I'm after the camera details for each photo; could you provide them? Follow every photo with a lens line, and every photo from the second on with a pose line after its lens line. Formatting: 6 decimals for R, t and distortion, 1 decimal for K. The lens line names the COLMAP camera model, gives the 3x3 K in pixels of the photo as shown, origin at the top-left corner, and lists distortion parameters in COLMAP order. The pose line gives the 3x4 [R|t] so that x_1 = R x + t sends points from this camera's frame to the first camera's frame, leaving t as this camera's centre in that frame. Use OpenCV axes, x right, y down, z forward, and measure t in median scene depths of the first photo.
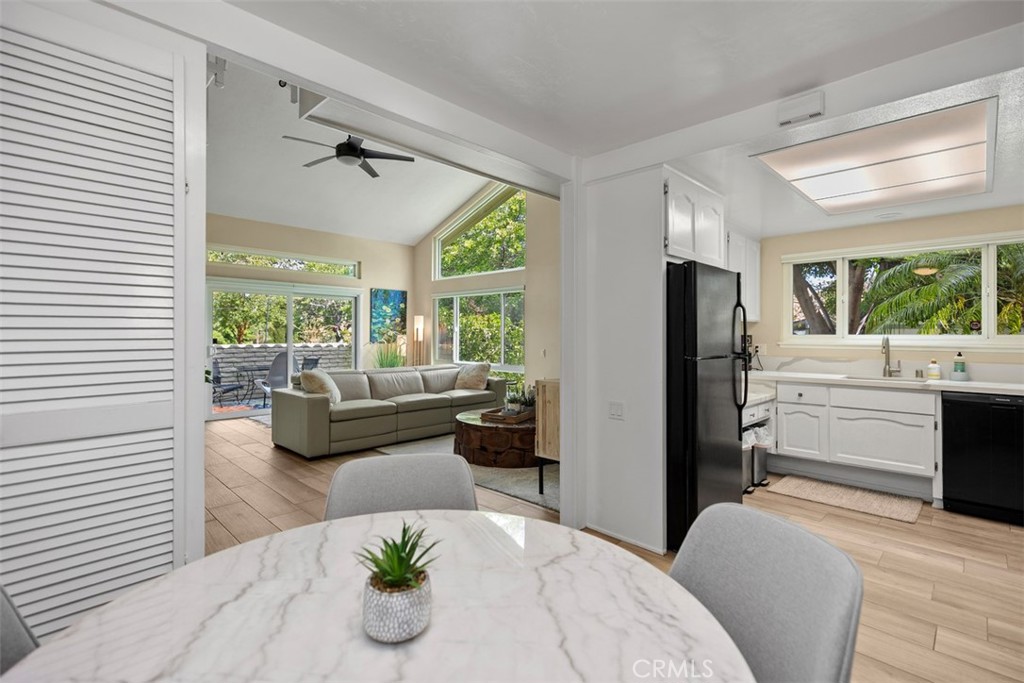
lens RADIAL K [[470.0, 0, 511.9], [0, 470.0, 335.6], [0, 0, 1]] dist [0.002558, 0.000056]
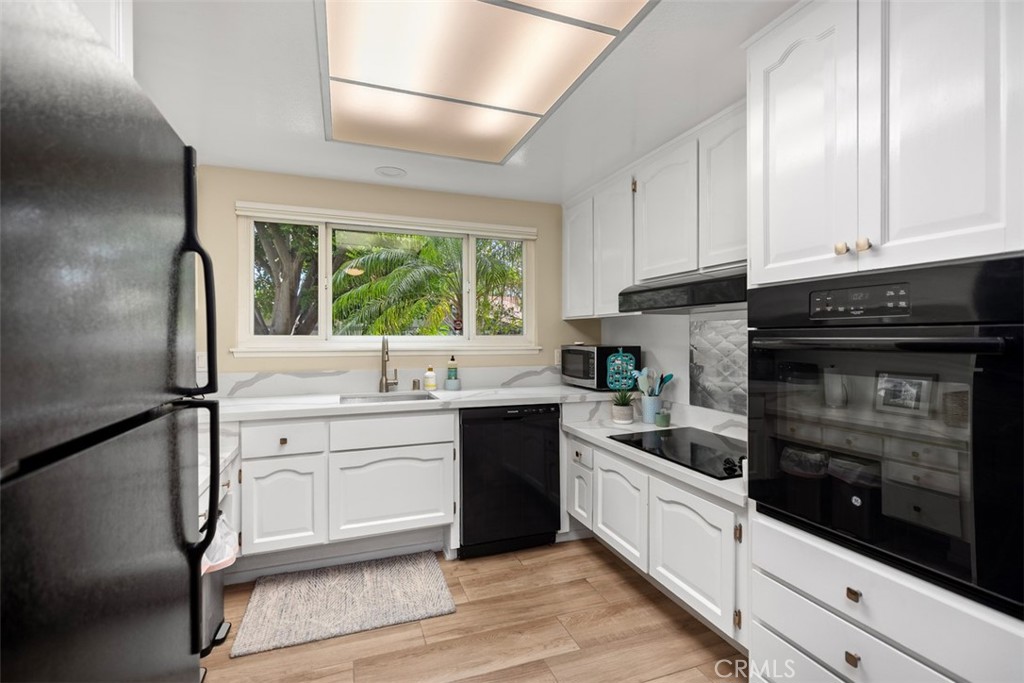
lens RADIAL K [[470.0, 0, 511.9], [0, 470.0, 335.6], [0, 0, 1]] dist [0.002558, 0.000056]
pose [[0.425533, 0.000008, 0.904943, 0.231196], [0.001863, 0.999998, -0.000885, -0.000459], [-0.904941, 0.002063, 0.425532, 0.544063]]
